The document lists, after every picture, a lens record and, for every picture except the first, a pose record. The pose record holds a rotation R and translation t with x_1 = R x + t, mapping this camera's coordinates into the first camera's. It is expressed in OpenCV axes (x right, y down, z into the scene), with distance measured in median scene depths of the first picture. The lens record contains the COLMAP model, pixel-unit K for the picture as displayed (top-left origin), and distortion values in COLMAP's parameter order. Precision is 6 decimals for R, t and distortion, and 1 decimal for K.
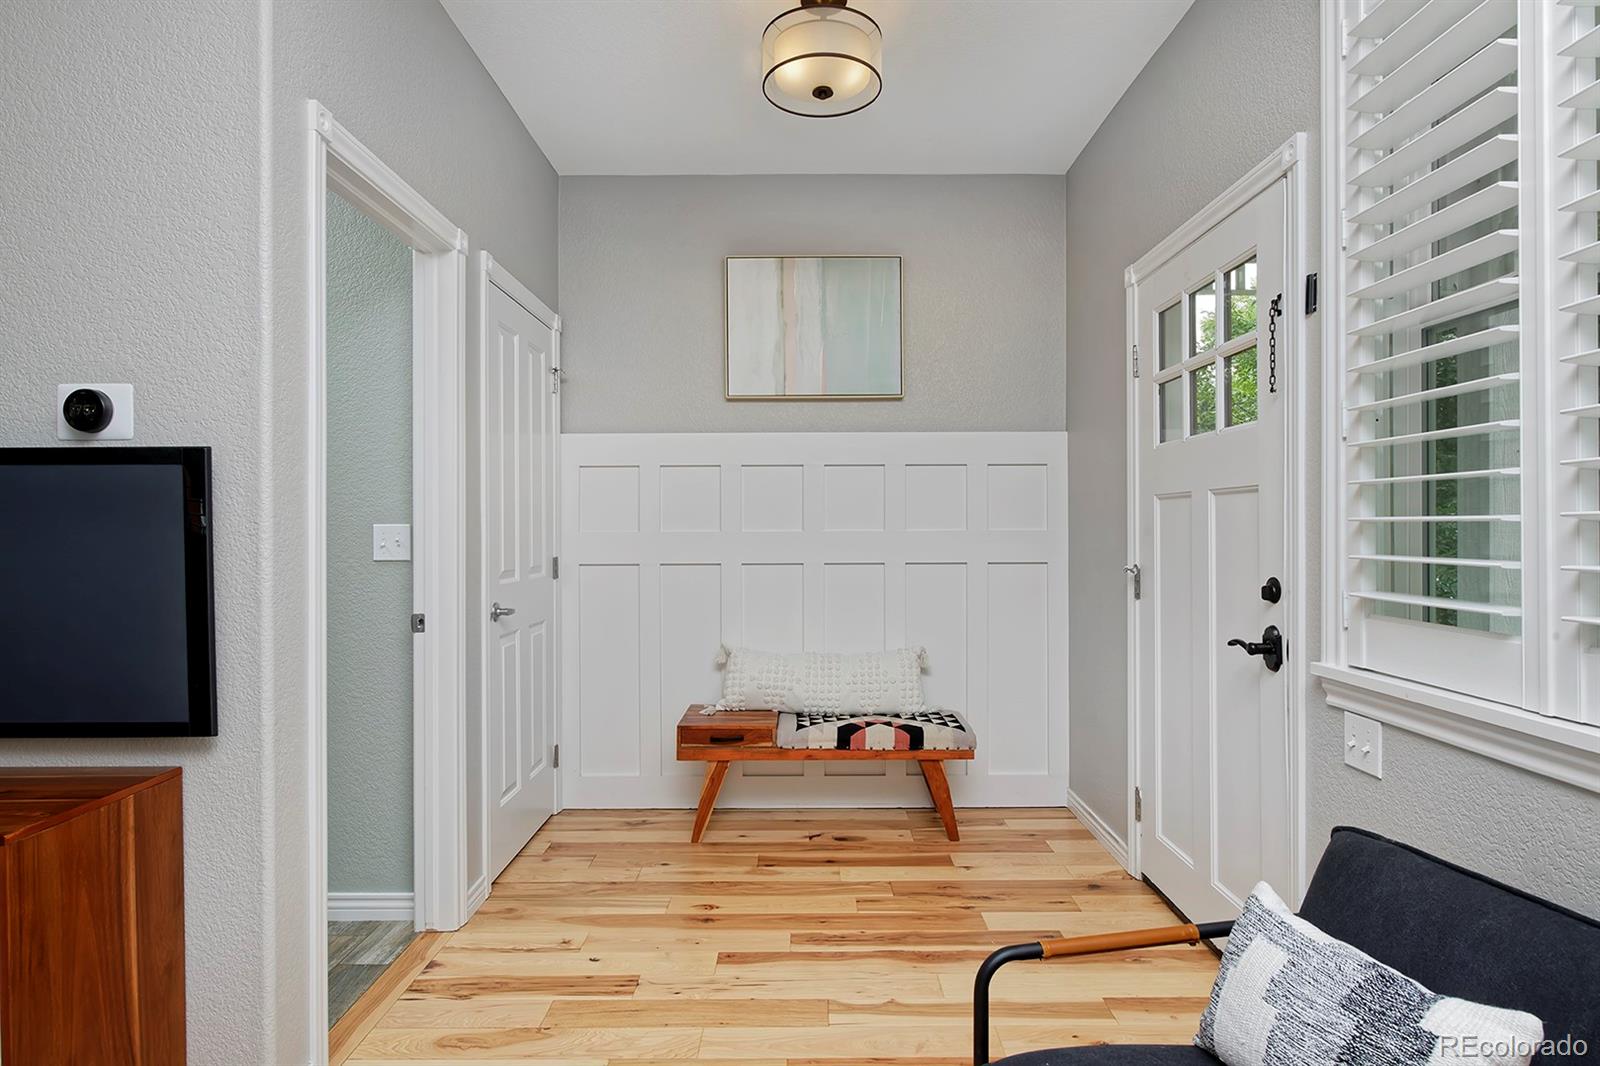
lens RADIAL K [[881.5, 0, 800.0], [0, 881.5, 533.0], [0, 0, 1]] dist [-0.003885, 0.000977]
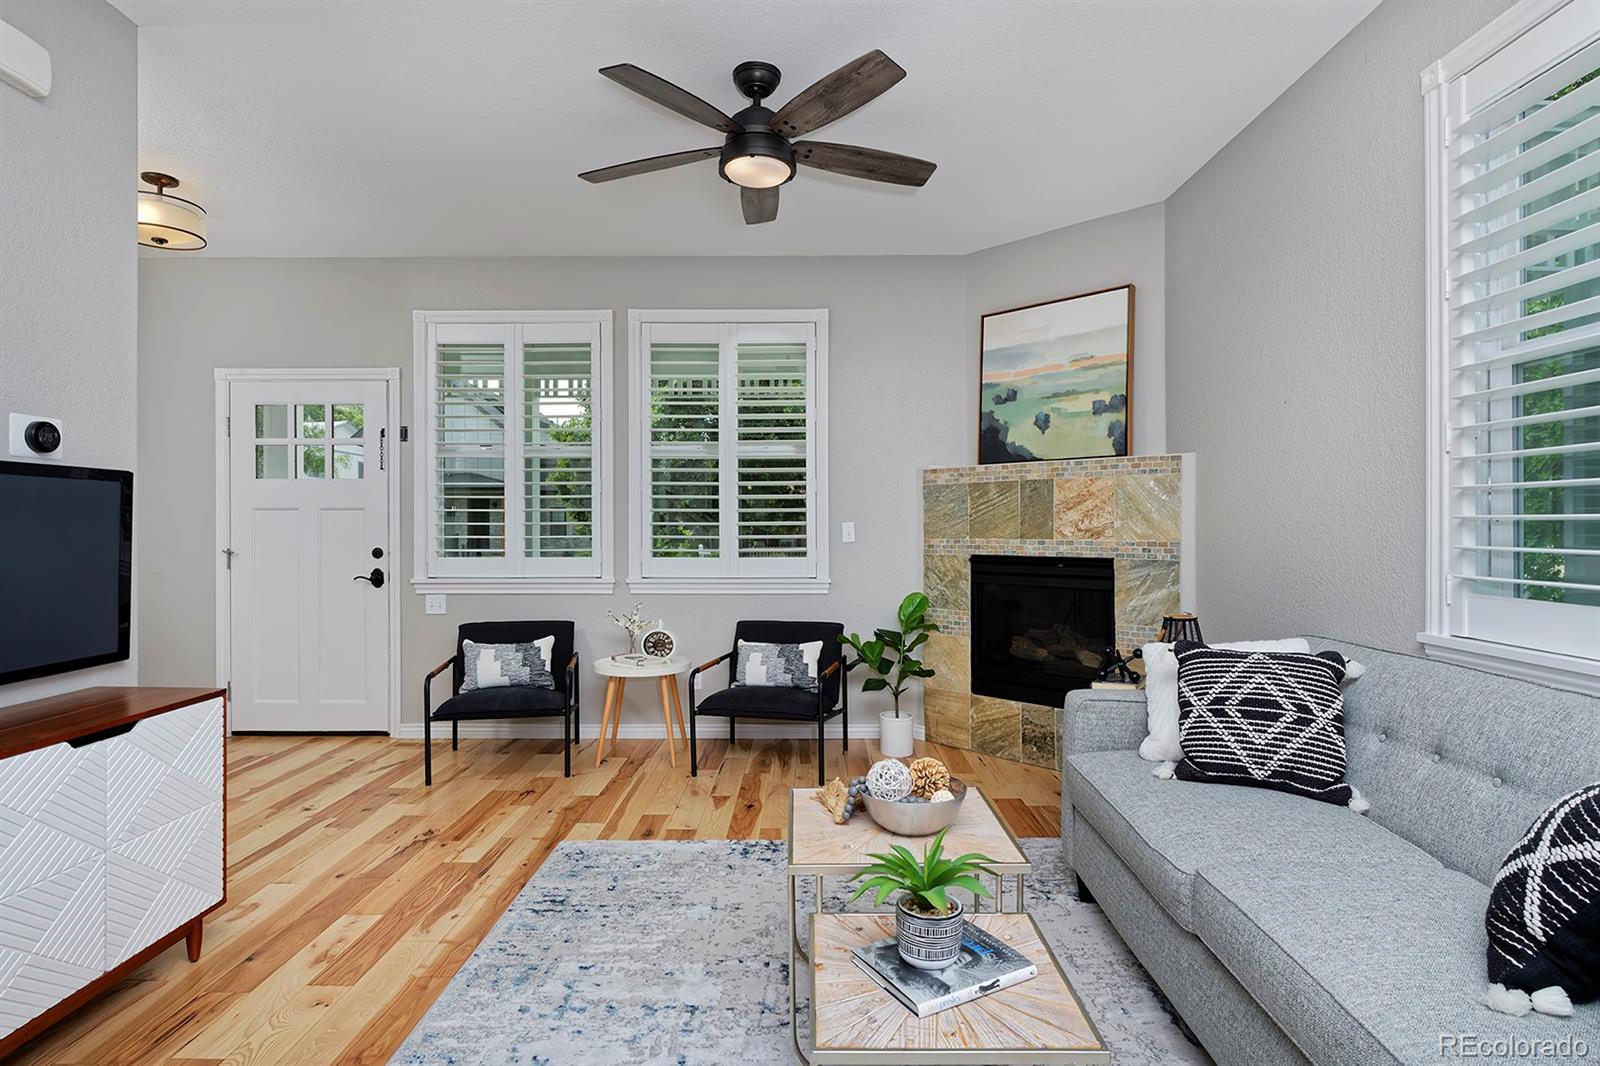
lens RADIAL K [[838.3, 0, 800.2], [0, 838.3, 527.6], [0, 0, 1]] dist [-0.003062, -0.000074]
pose [[0.008916, 0.002413, 0.999957, -1.065836], [0.004690, 0.999986, -0.002455, 0.005114], [-0.999949, 0.004712, 0.008904, -0.093824]]
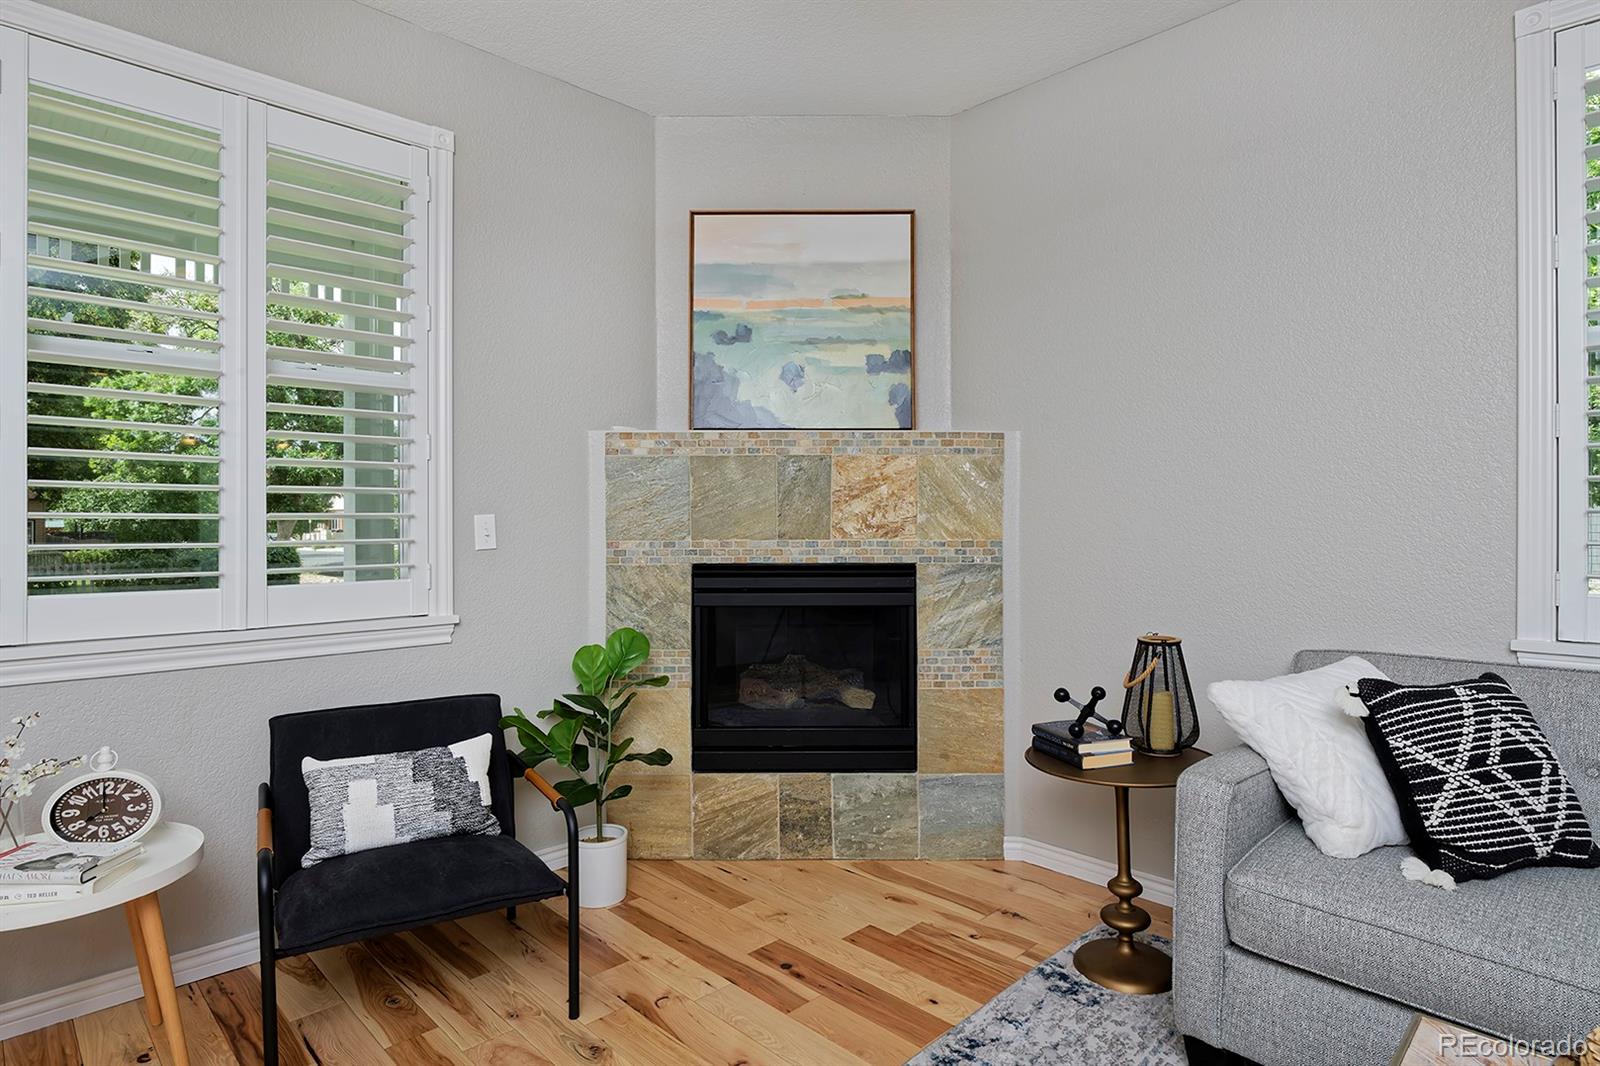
lens RADIAL K [[871.4, 0, 803.1], [0, 871.4, 520.1], [0, 0, 1]] dist [-0.002927, -0.002124]
pose [[-0.704805, 0.006449, 0.709371, -0.470746], [0.006744, 0.999974, -0.002390, 0.002779], [-0.709369, 0.003099, -0.704831, 0.211923]]
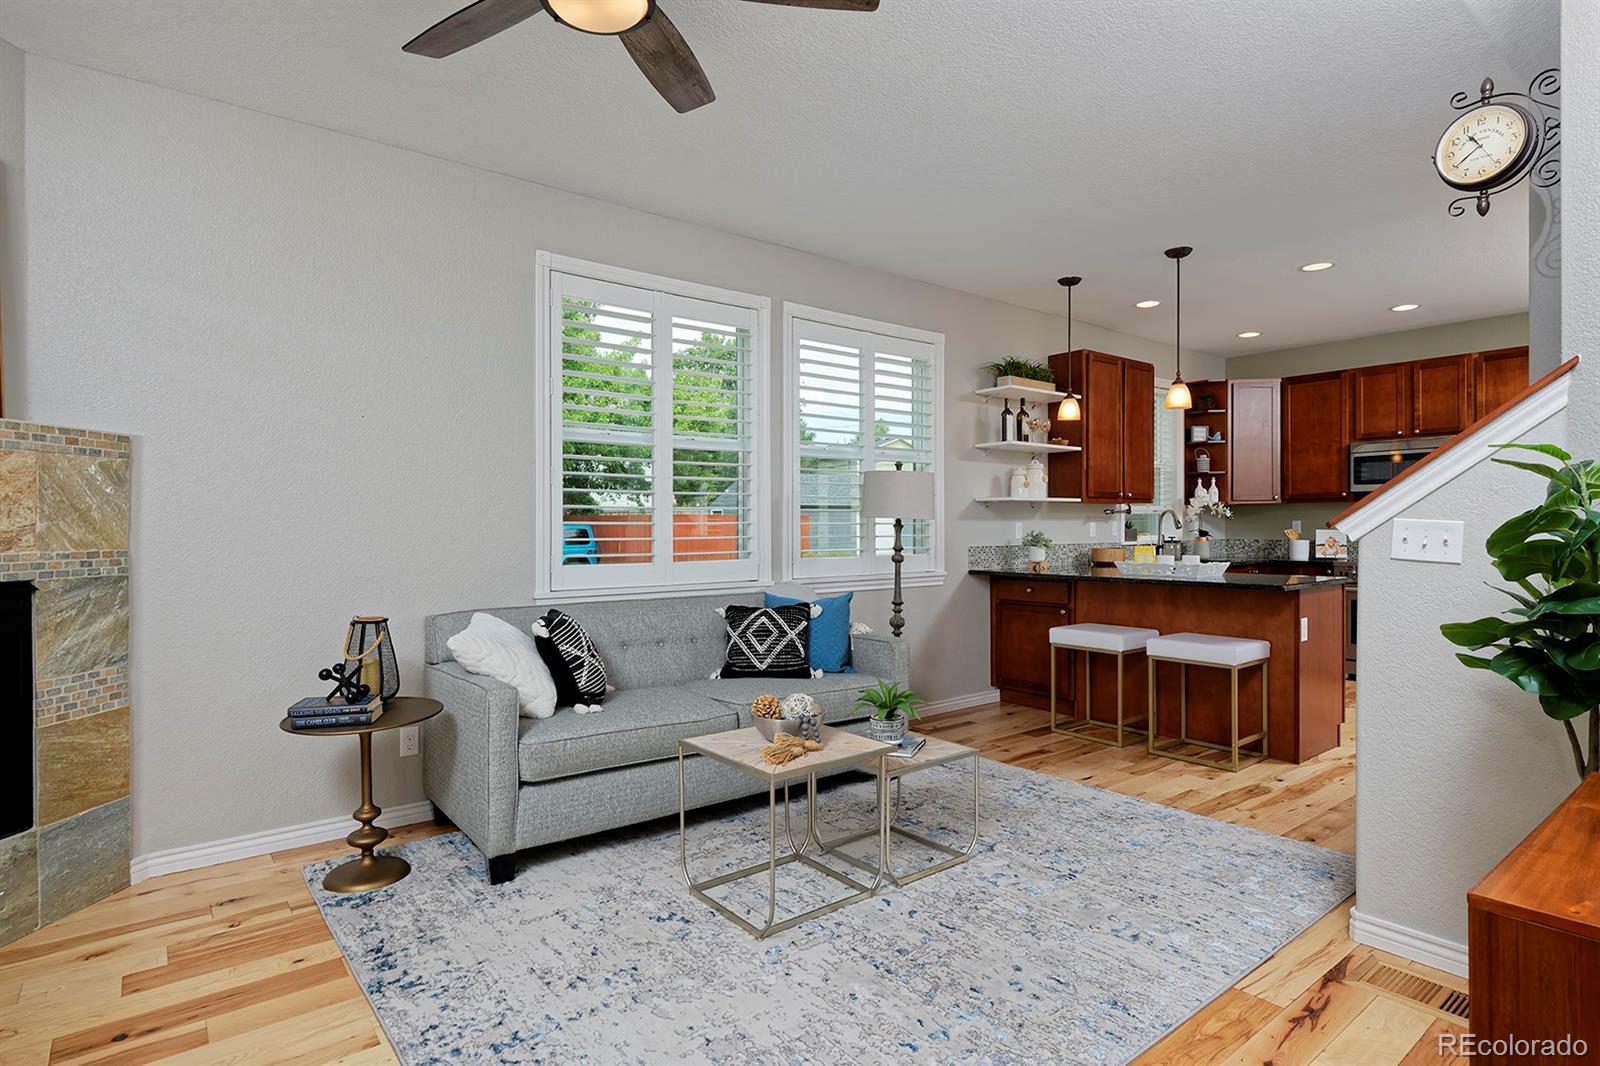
lens RADIAL K [[838.3, 0, 800.2], [0, 838.3, 527.6], [0, 0, 1]] dist [-0.003062, -0.000074]
pose [[-0.782161, 0.008772, -0.623015, 0.024218], [0.005616, 0.999960, 0.007029, -0.000938], [0.623051, 0.001999, -0.782178, 0.486336]]
